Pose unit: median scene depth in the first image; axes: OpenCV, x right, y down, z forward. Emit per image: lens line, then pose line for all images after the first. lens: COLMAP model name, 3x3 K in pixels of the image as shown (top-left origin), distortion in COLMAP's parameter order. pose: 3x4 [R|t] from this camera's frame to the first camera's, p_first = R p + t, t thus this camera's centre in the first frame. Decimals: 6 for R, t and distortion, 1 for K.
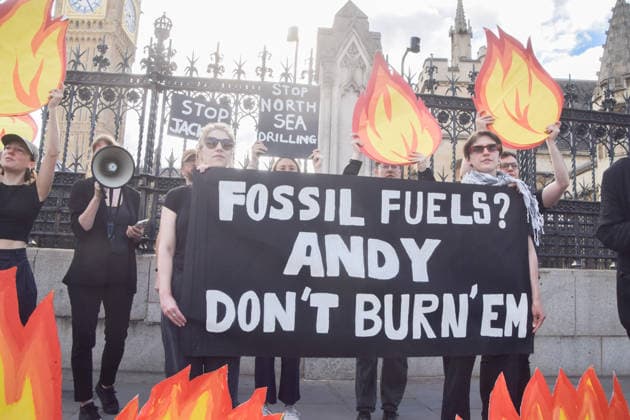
lens RADIAL K [[443.0, 0, 308.6], [0, 443.0, 236.3], [0, 0, 1]] dist [-0.078982, 0.041276]
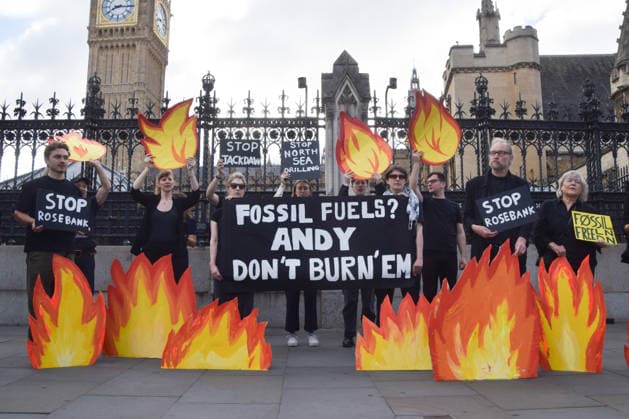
lens RADIAL K [[490.8, 0, 315.2], [0, 490.8, 215.9], [0, 0, 1]] dist [-0.107022, 0.005439]
pose [[0.992618, -0.066192, -0.101630, 0.360319], [0.062997, 0.997423, -0.034335, 0.021378], [0.103641, 0.027679, 0.994230, -1.119386]]
